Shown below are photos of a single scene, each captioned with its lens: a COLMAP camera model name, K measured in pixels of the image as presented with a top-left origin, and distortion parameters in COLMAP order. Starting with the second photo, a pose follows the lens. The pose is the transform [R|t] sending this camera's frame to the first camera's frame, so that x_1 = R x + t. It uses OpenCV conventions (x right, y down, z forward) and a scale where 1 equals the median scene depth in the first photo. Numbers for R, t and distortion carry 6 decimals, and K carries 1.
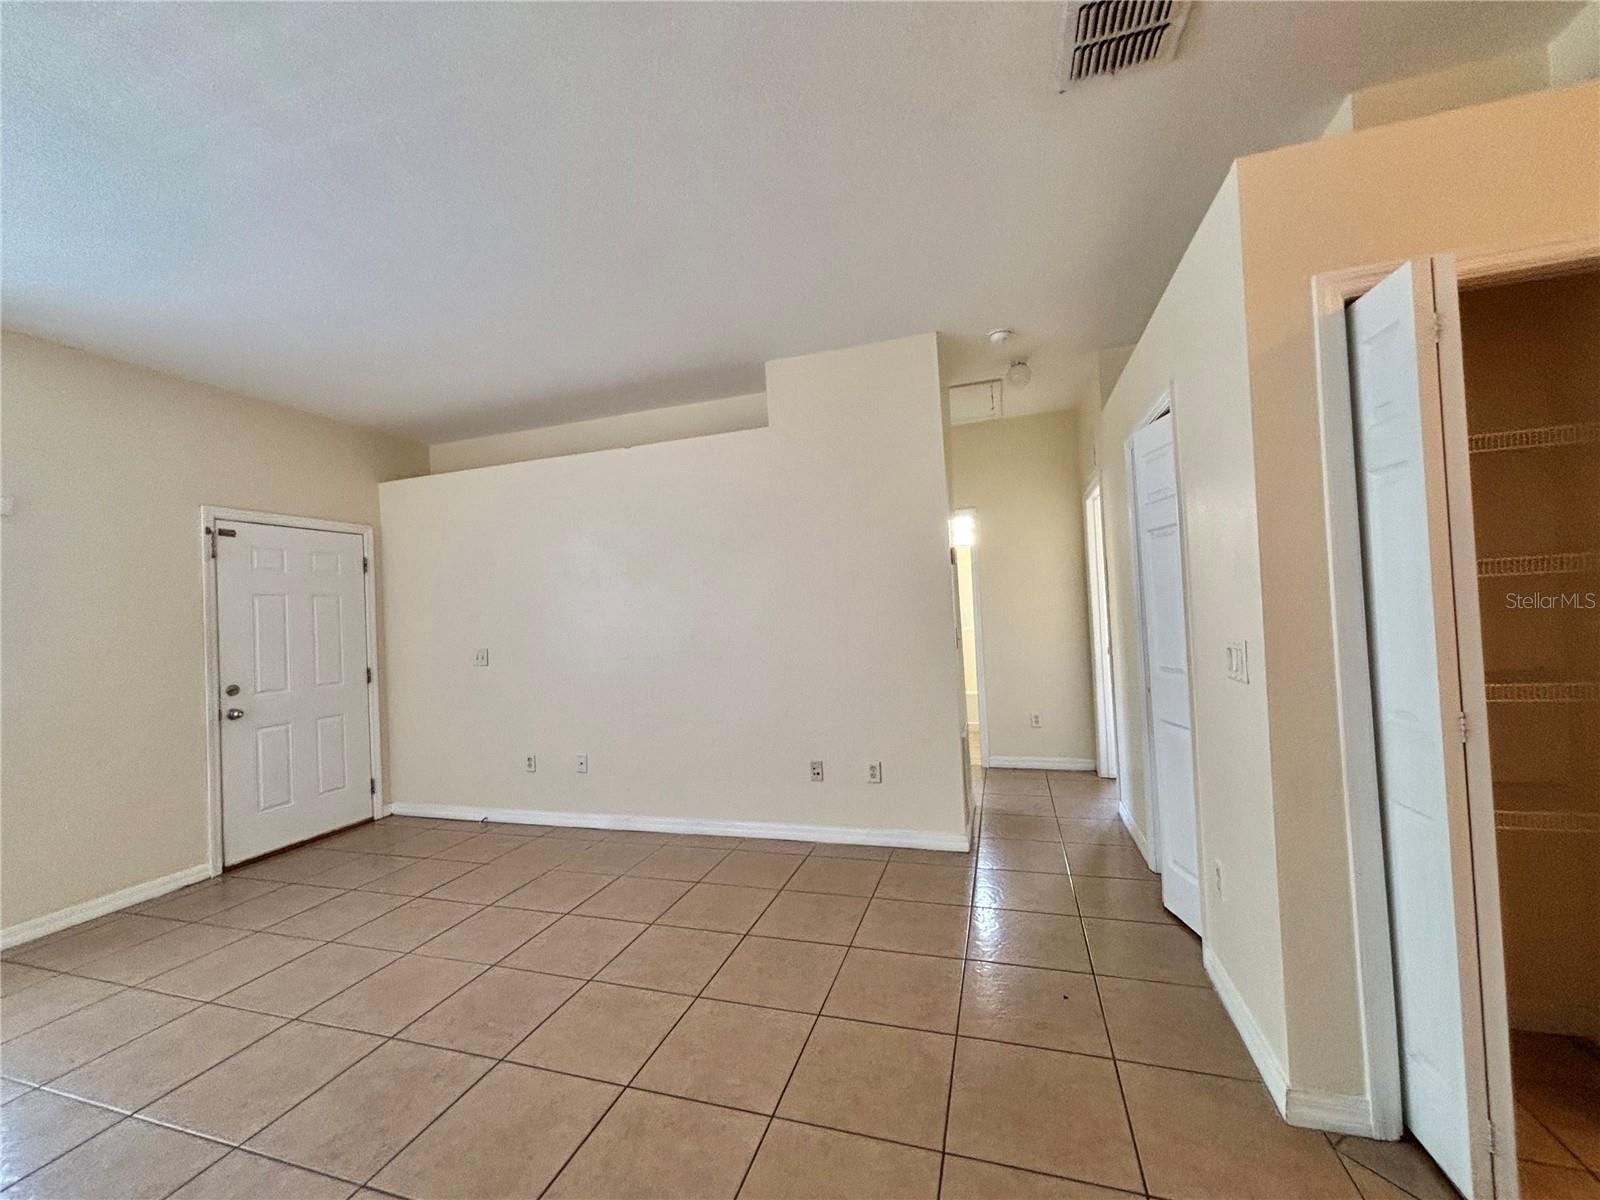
lens RADIAL K [[641.7, 0, 800.0], [0, 641.7, 600.0], [0, 0, 1]] dist [-0.000010, 0.000012]
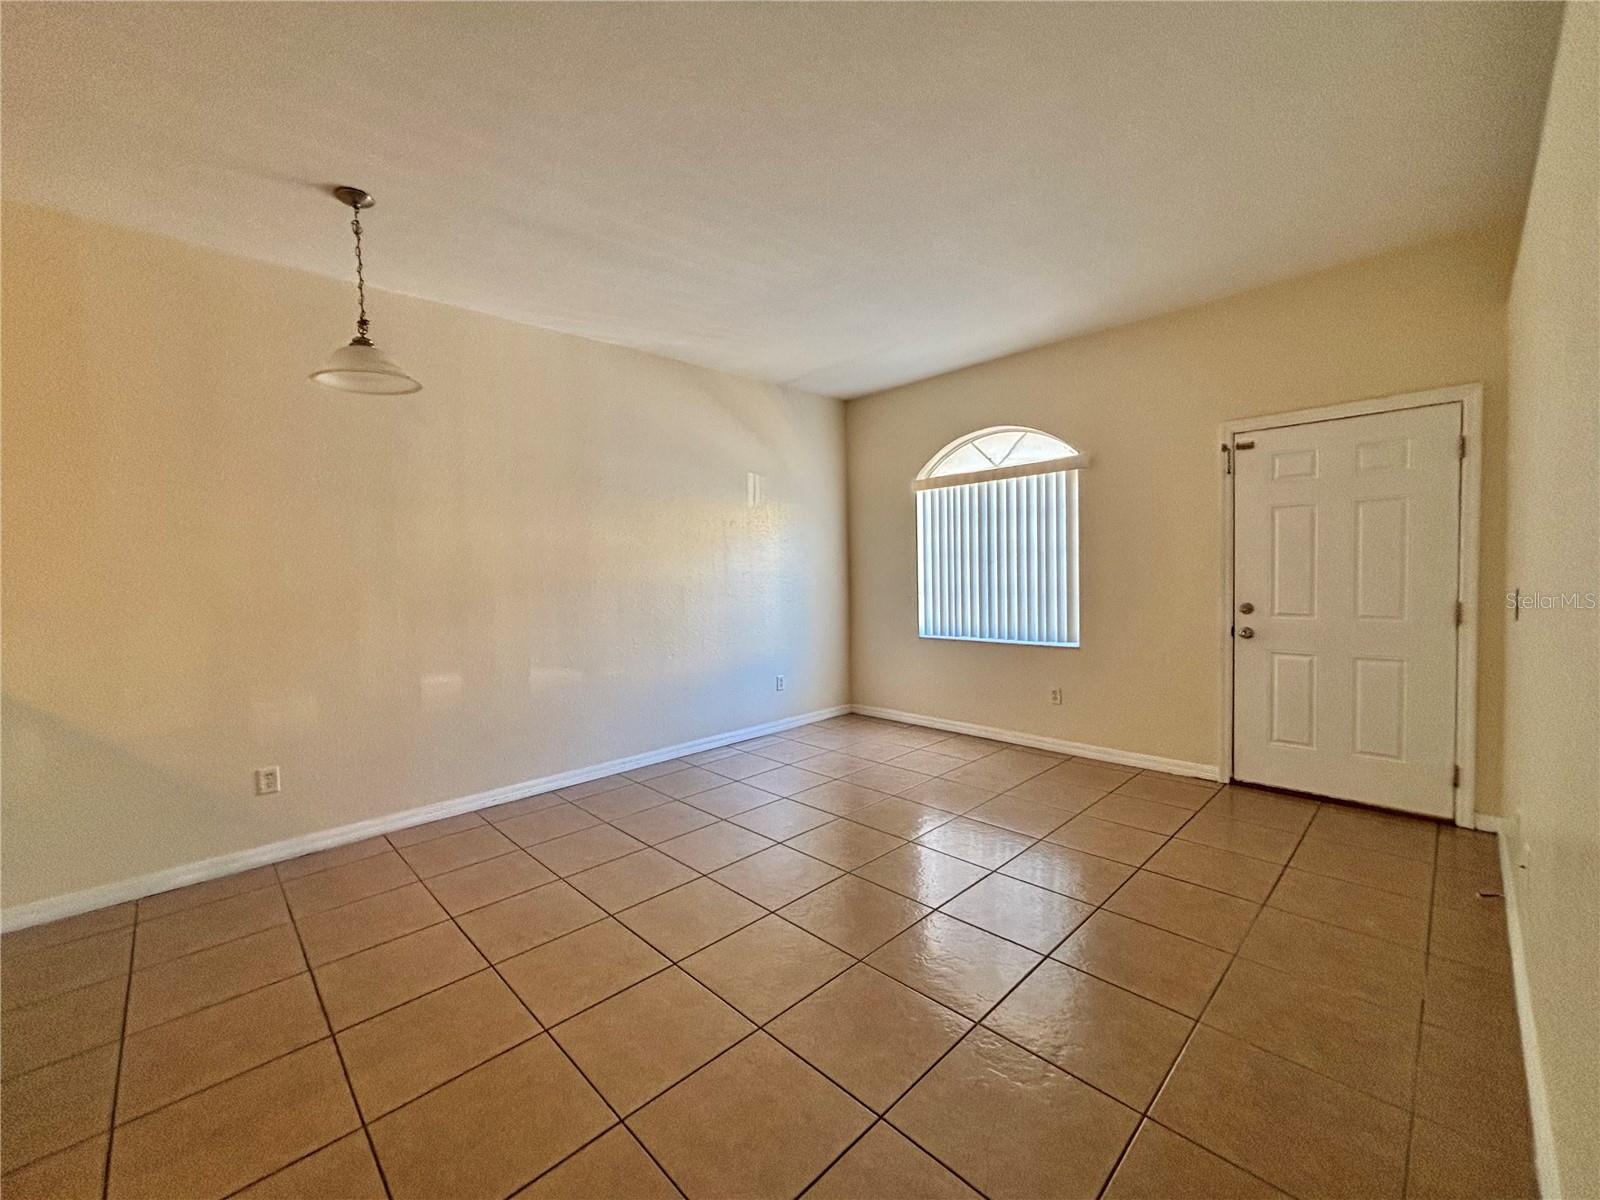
lens RADIAL K [[647.2, 0, 797.8], [0, 647.2, 592.2], [0, 0, 1]] dist [-0.000319, 0.000085]
pose [[-0.471996, 0.096498, -0.876304, 0.298830], [0.070244, 0.994948, 0.071729, -0.002748], [0.878798, -0.027699, -0.476390, 0.871021]]
